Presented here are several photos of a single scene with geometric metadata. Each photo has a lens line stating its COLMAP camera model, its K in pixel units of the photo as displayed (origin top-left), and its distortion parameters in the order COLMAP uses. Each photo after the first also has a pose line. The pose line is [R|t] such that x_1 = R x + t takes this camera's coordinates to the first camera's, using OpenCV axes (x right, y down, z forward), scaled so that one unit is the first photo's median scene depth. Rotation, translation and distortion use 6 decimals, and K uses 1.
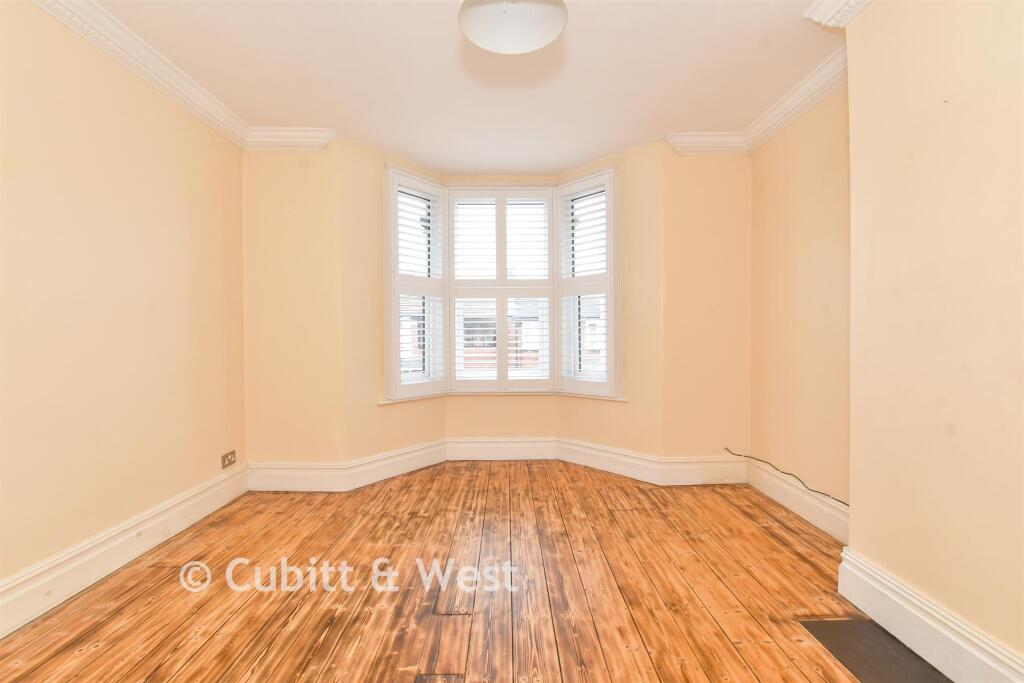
lens RADIAL K [[457.0, 0, 437.6], [0, 457.0, 339.5], [0, 0, 1]] dist [-0.020557, 0.000126]
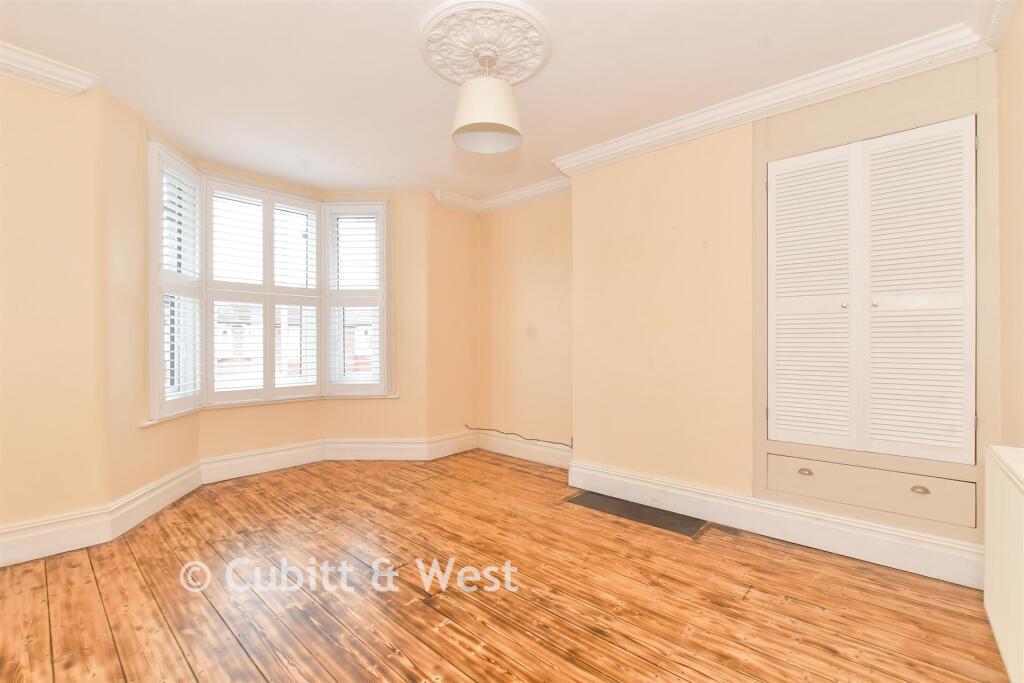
lens RADIAL K [[451.9, 0, 512.0], [0, 451.9, 341.5], [0, 0, 1]] dist [-0.016969, 0.000298]
pose [[0.666957, 0.006271, 0.745070, -0.313473], [0.001076, 0.999955, -0.009379, -0.002770], [-0.745096, 0.007057, 0.666920, -0.030597]]
